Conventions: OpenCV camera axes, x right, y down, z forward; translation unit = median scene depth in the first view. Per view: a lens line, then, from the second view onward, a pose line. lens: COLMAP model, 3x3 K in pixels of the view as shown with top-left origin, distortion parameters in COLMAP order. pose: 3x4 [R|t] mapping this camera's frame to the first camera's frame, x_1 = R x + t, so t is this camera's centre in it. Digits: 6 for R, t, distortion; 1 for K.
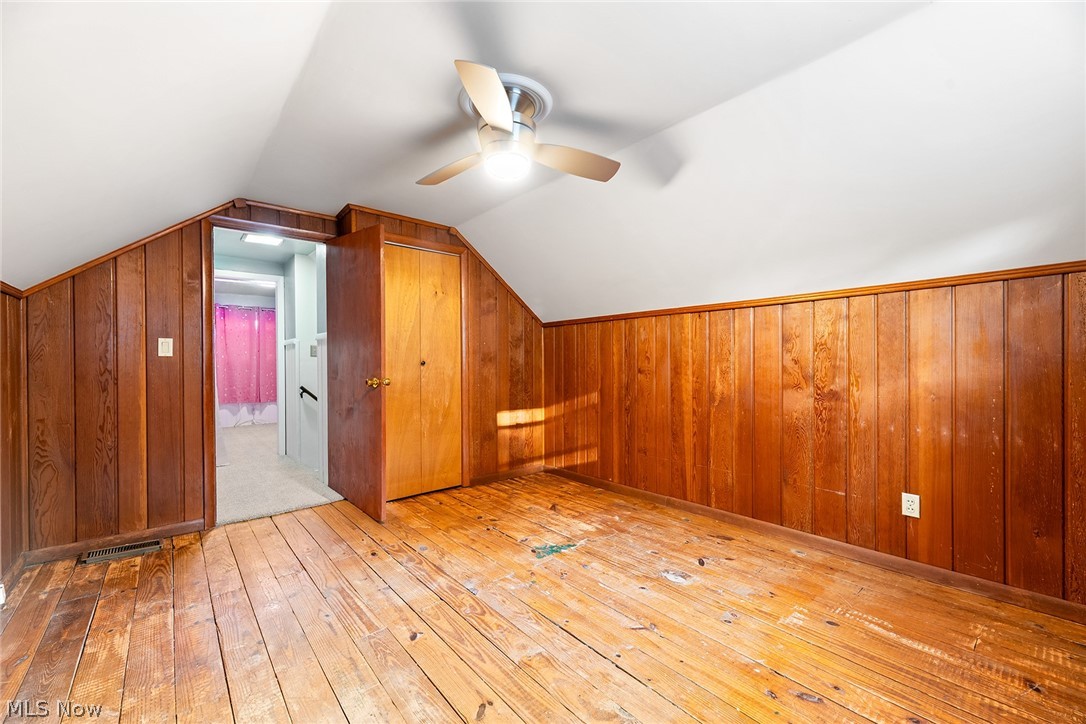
lens RADIAL K [[438.5, 0, 542.3], [0, 438.5, 364.1], [0, 0, 1]] dist [0.001581, -0.000639]
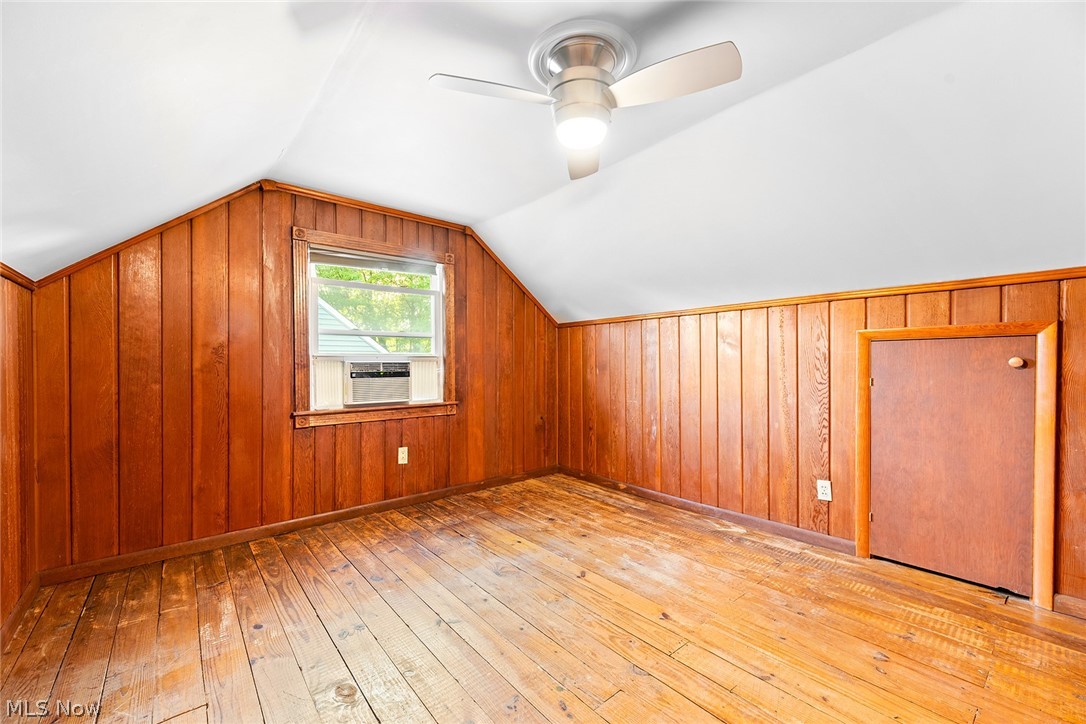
lens RADIAL K [[438.5, 0, 543.6], [0, 438.5, 363.8], [0, 0, 1]] dist [0.001581, -0.000639]
pose [[-0.999918, 0.011941, 0.004675, -0.004795], [0.011952, 0.999926, 0.002226, -0.005154], [-0.004648, 0.002282, -0.999987, 2.091112]]
